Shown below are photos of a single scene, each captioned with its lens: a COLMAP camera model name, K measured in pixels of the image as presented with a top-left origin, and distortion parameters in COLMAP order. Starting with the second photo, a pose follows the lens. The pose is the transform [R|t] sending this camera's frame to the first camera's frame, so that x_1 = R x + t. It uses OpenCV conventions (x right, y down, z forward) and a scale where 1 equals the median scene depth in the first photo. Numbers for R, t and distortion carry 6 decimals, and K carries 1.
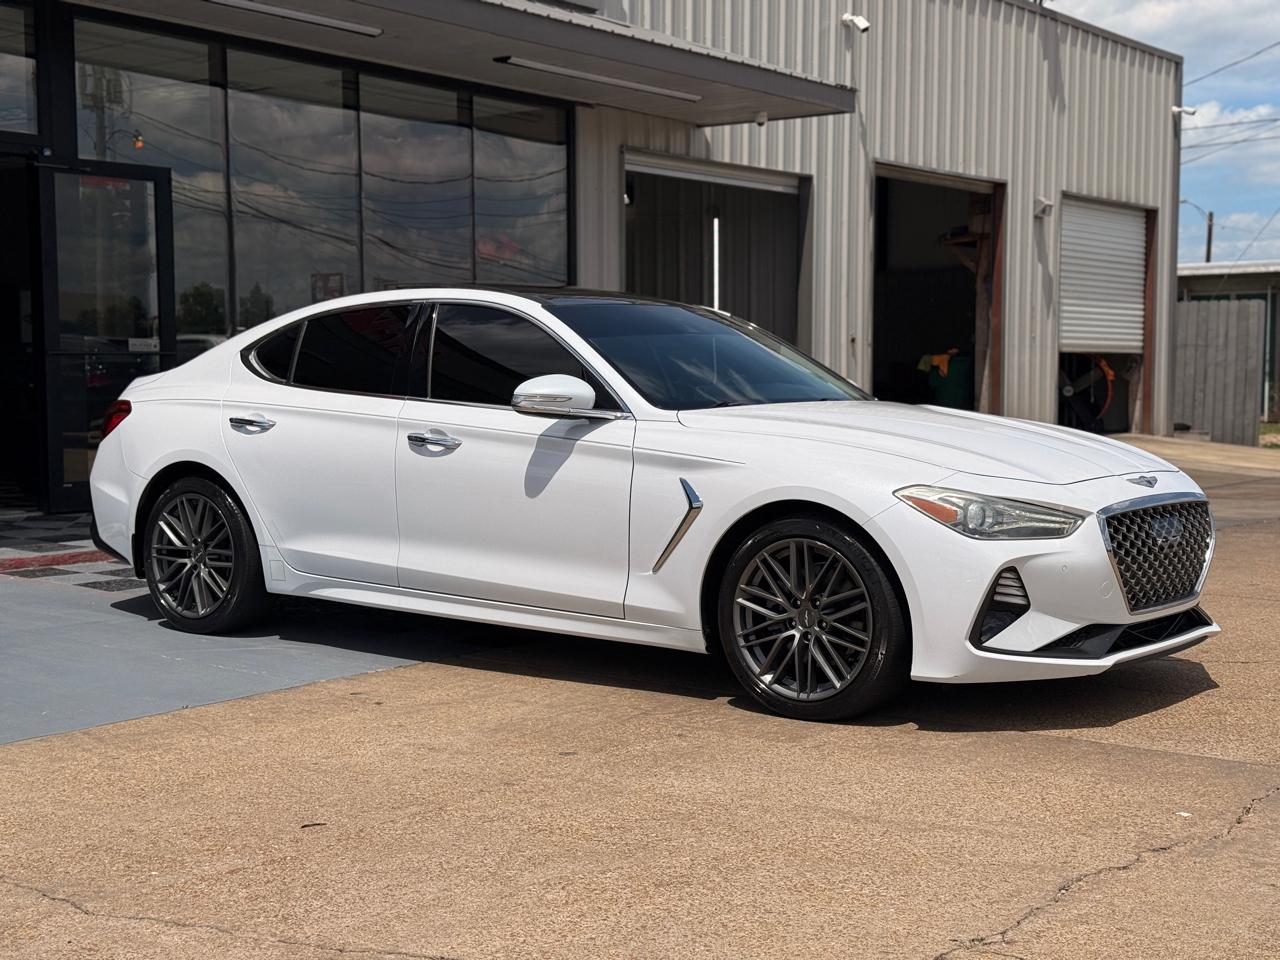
lens RADIAL K [[1760.1, 0, 640.0], [0, 1760.1, 480.0], [0, 0, 1]] dist [0.218246, -0.536395]
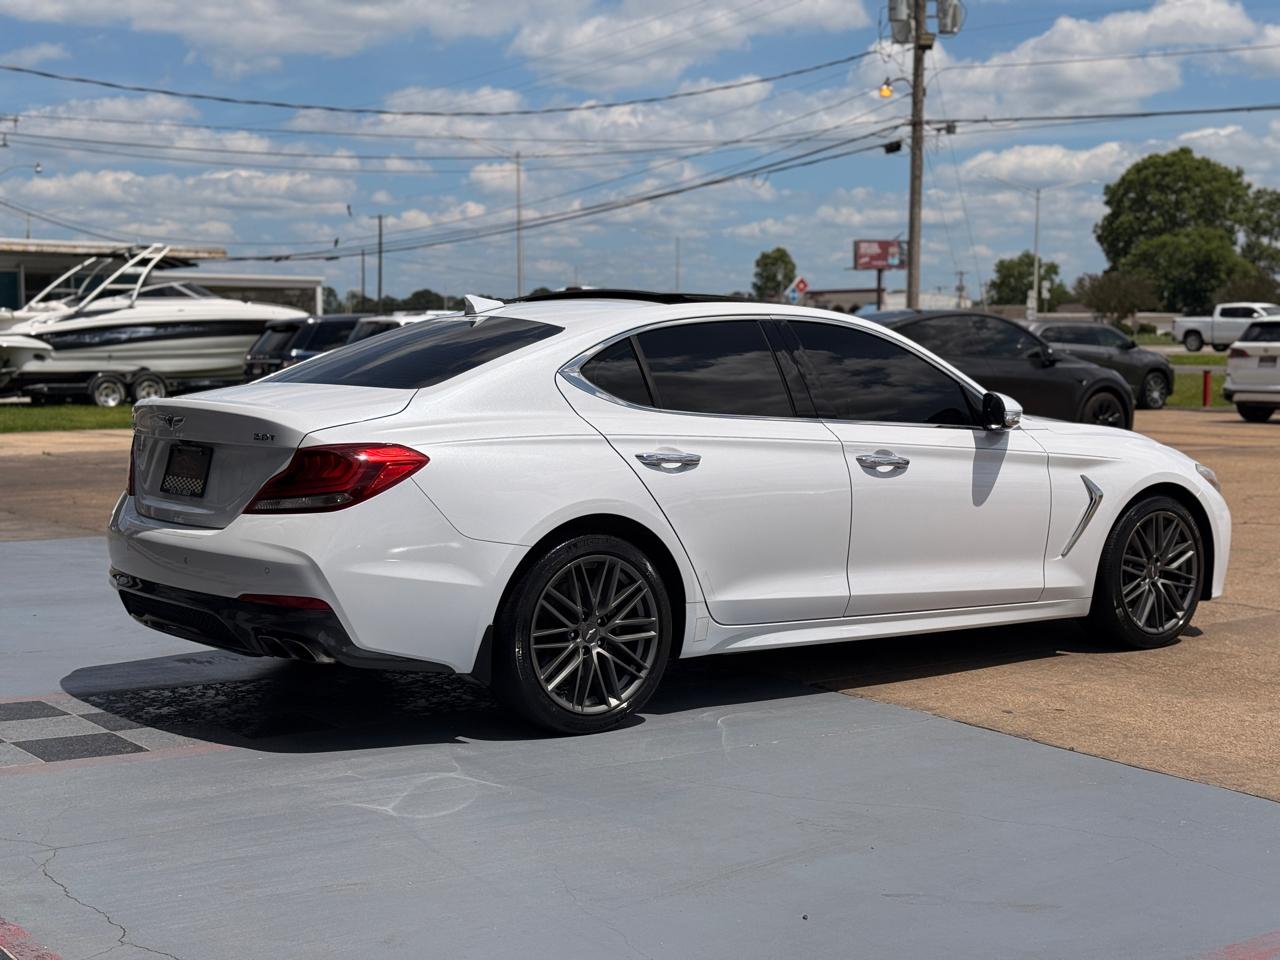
lens RADIAL K [[1760.1, 0, 640.0], [0, 1760.1, 480.0], [0, 0, 1]] dist [0.218246, -0.536395]
pose [[0.255702, -0.072006, 0.964070, -1.015432], [0.056982, 0.996611, 0.059323, -0.071874], [-0.965075, 0.039765, 0.258939, 0.802401]]
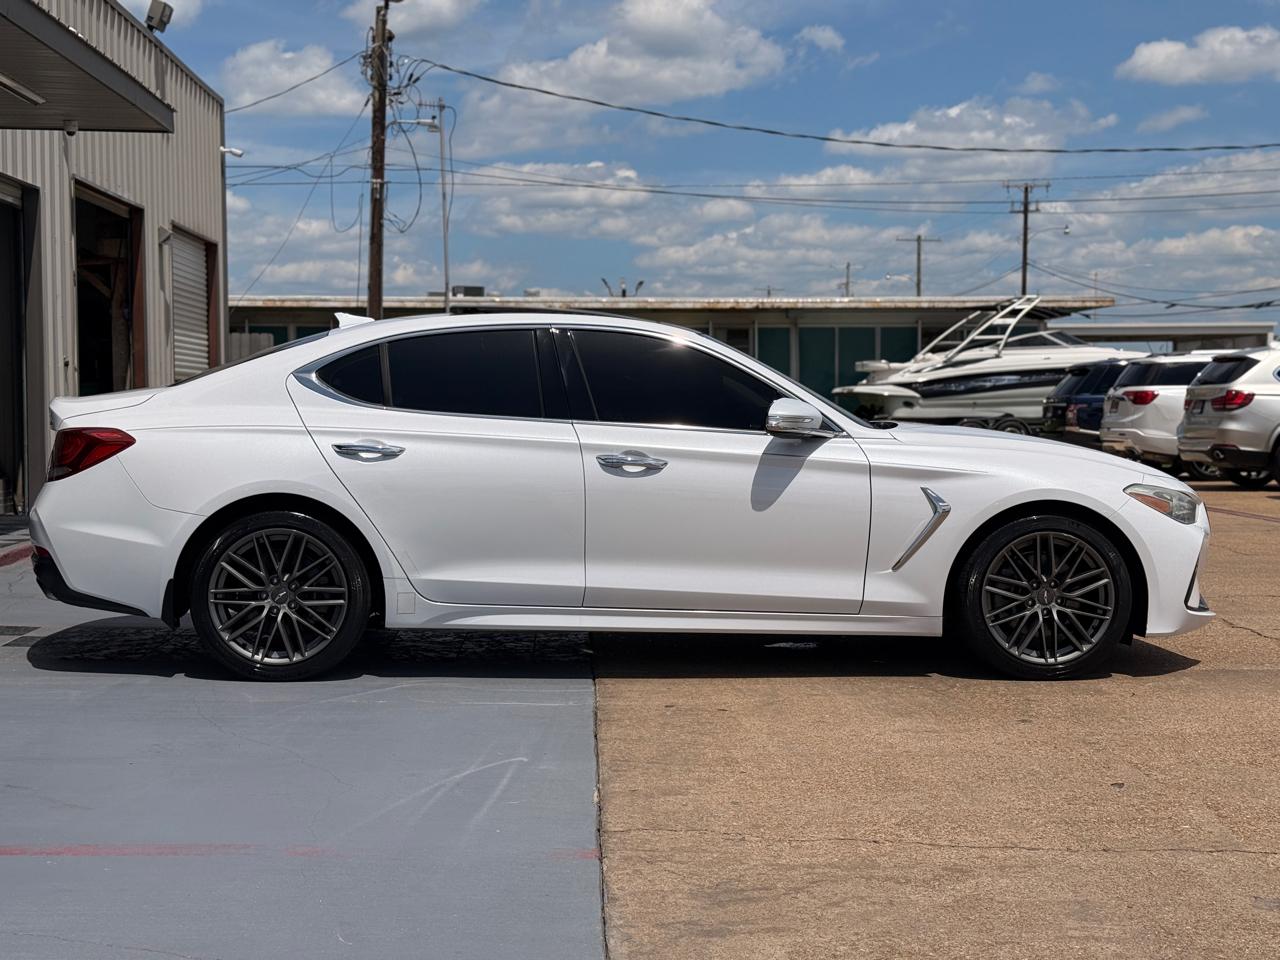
lens RADIAL K [[1760.1, 0, 640.0], [0, 1760.1, 480.0], [0, 0, 1]] dist [0.218246, -0.536395]
pose [[0.760589, -0.028080, 0.648626, -0.719547], [0.038412, 0.999260, -0.001784, -0.008812], [-0.648096, 0.026272, 0.761105, 0.191225]]
